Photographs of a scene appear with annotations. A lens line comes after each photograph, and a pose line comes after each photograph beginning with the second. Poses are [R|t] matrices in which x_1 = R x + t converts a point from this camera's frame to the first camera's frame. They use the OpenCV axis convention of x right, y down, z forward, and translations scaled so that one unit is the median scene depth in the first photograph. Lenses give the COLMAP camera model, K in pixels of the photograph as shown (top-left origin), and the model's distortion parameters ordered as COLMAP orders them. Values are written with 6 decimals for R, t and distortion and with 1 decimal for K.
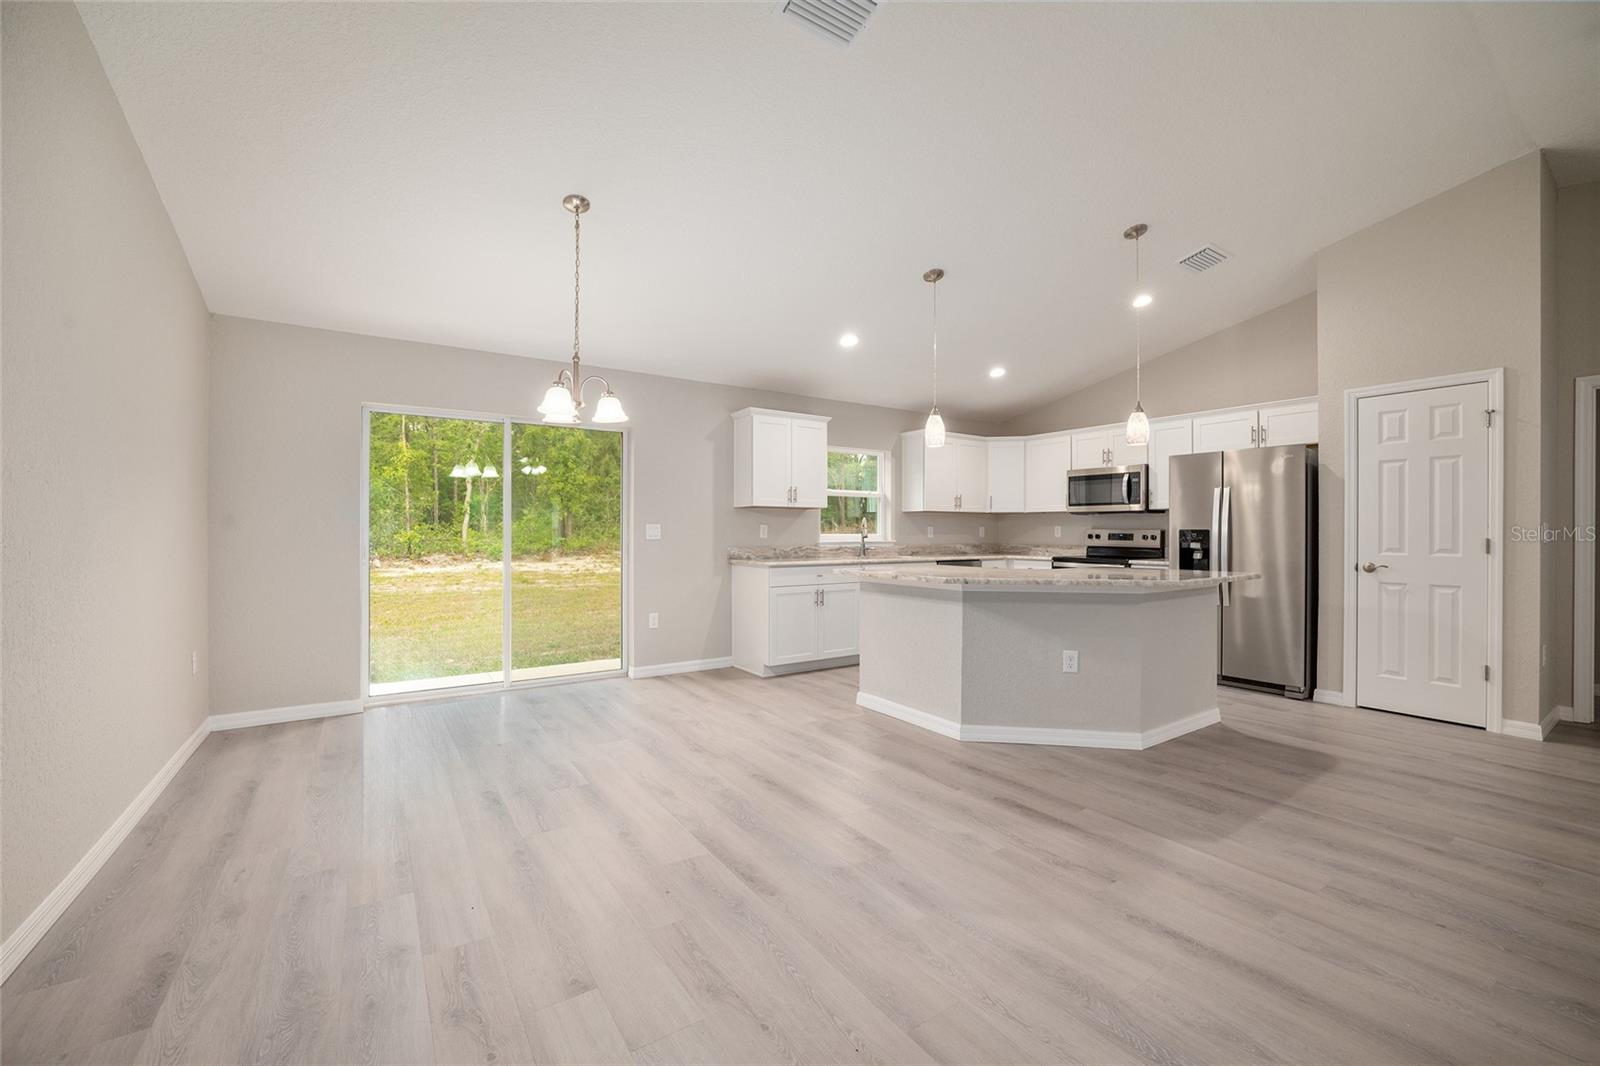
lens RADIAL K [[645.1, 0, 804.4], [0, 645.1, 534.1], [0, 0, 1]] dist [-0.029035, 0.003902]
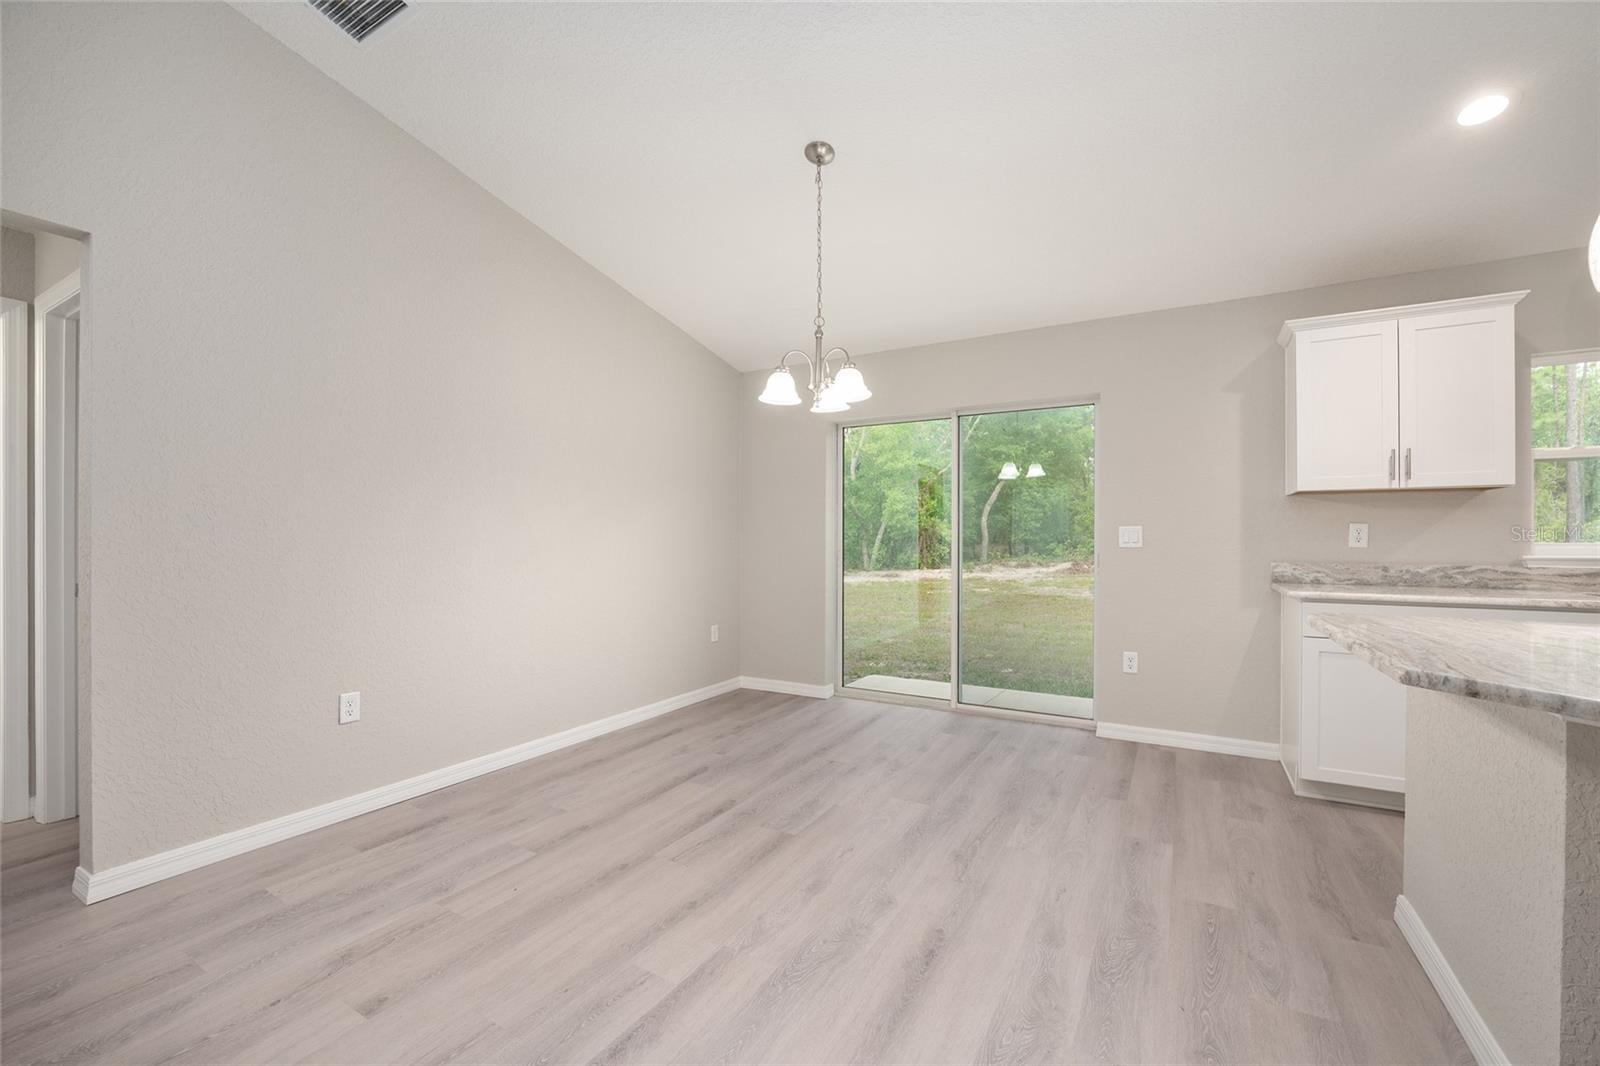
lens RADIAL K [[655.6, 0, 803.1], [0, 655.6, 539.0], [0, 0, 1]] dist [-0.030177, 0.006682]
pose [[0.433454, 0.000614, -0.901176, 0.232029], [-0.001448, 0.999999, -0.000015, -0.000564], [0.901175, 0.001311, 0.433454, 0.333810]]
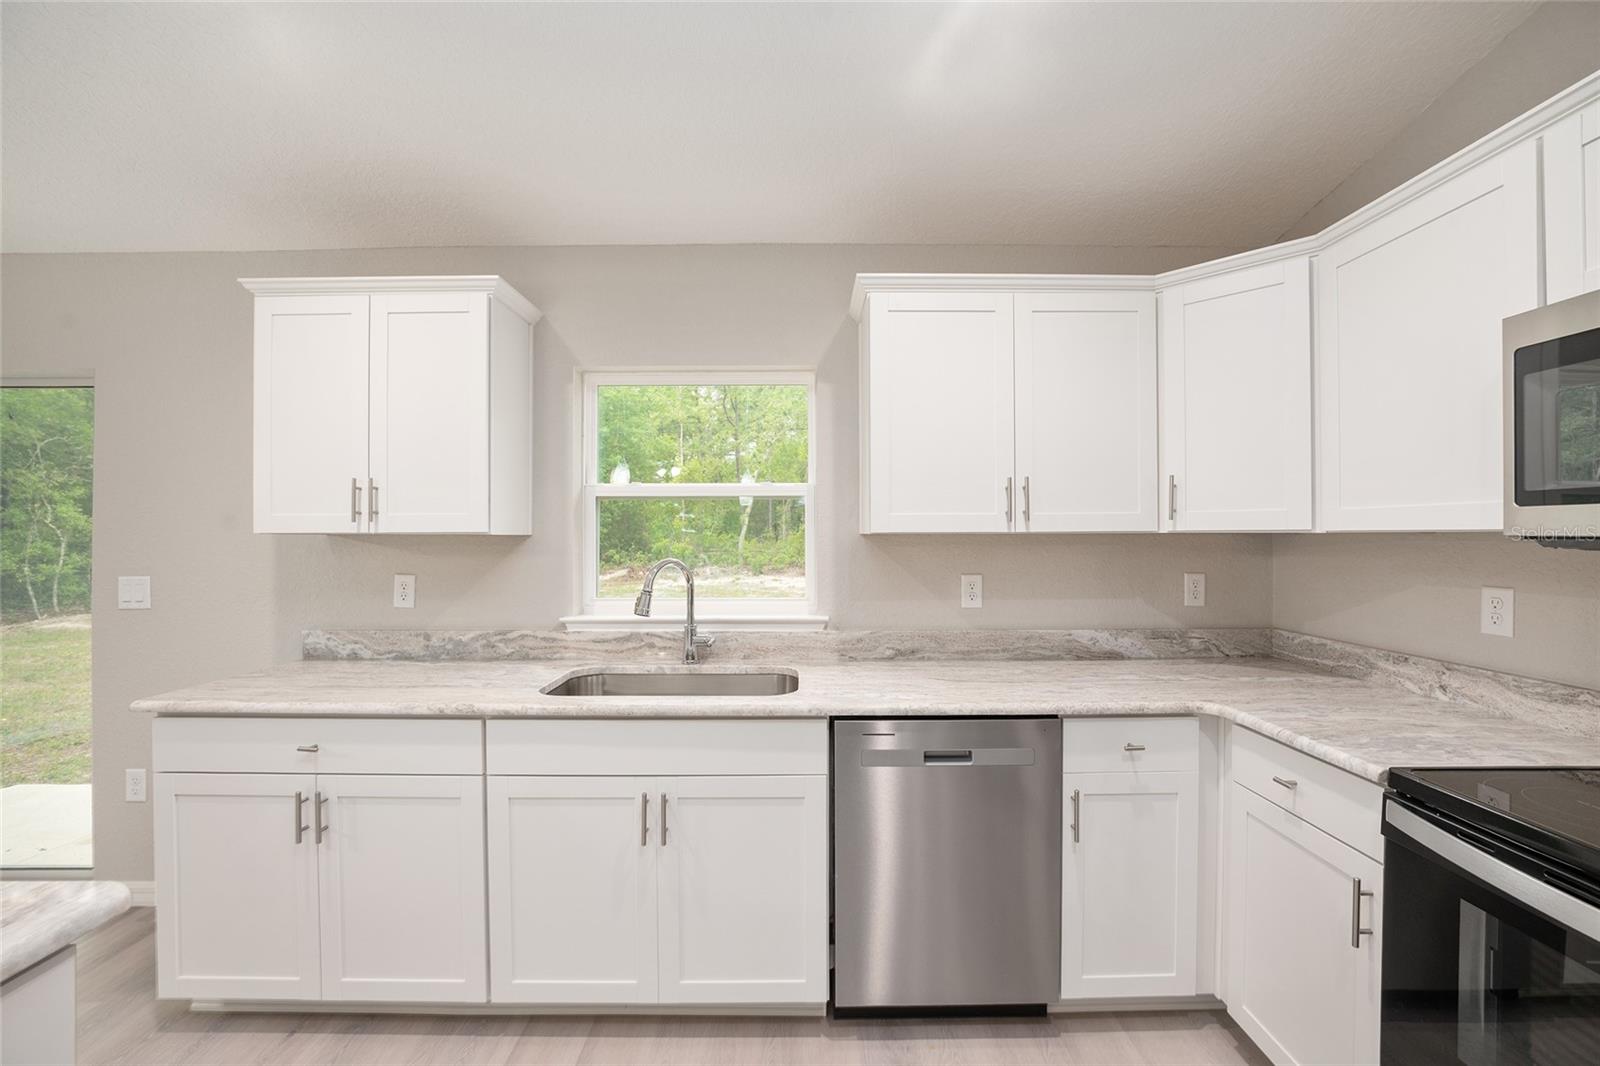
lens RADIAL K [[651.1, 0, 804.3], [0, 651.1, 539.4], [0, 0, 1]] dist [-0.029934, 0.005657]
pose [[0.831174, -0.000882, -0.556011, 0.380914], [0.001807, 0.999998, 0.001115, -0.037767], [0.556009, -0.001931, 0.831174, 0.812444]]
